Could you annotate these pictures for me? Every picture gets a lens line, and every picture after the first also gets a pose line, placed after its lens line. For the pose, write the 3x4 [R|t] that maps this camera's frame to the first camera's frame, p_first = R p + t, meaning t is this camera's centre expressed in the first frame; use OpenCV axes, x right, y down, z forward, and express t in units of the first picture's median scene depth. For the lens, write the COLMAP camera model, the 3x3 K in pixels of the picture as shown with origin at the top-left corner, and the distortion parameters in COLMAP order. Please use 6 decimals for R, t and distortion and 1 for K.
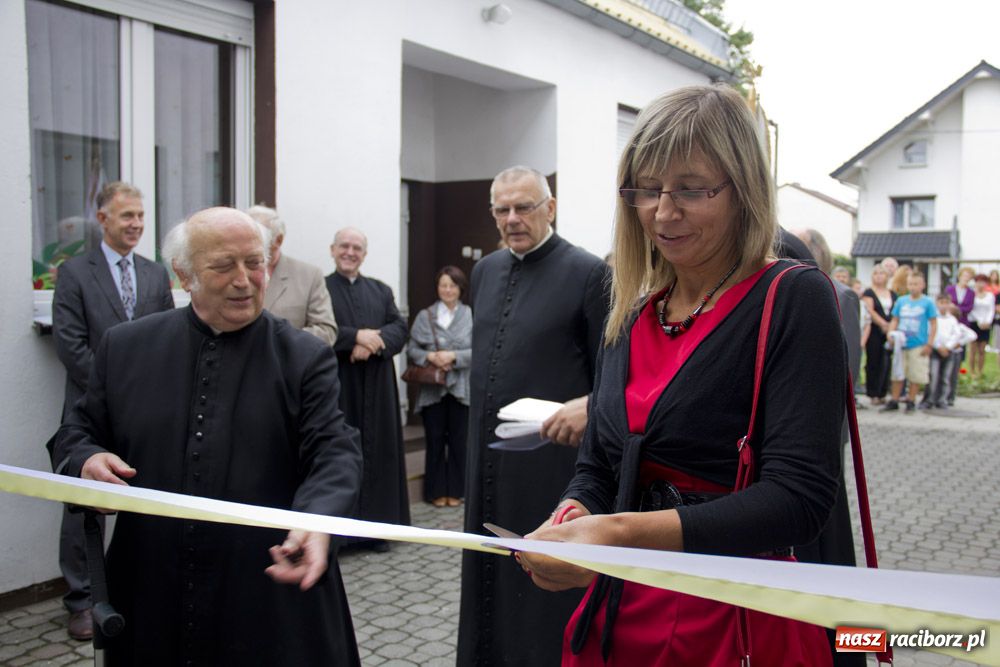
lens RADIAL K [[1622.9, 0, 500.0], [0, 1622.9, 333.5], [0, 0, 1]] dist [-0.017872, 0.852758]
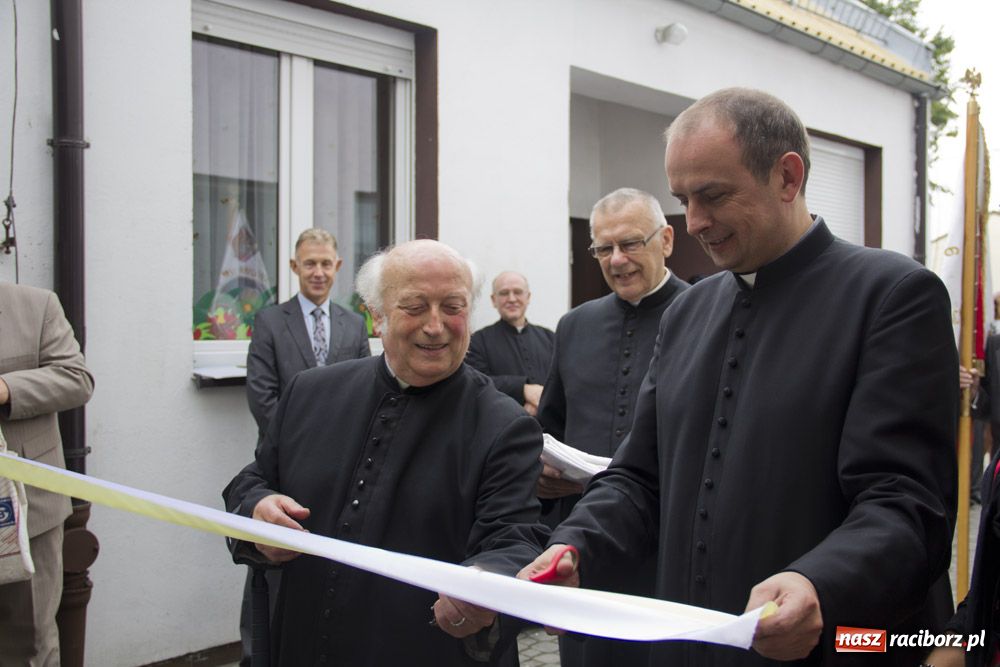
lens RADIAL K [[1622.9, 0, 500.0], [0, 1622.9, 333.5], [0, 0, 1]] dist [-0.017872, 0.852758]
pose [[0.988090, -0.001840, -0.153868, 0.038777], [-0.002749, 0.999558, -0.029606, -0.003930], [0.153855, 0.029676, 0.987648, 0.094738]]
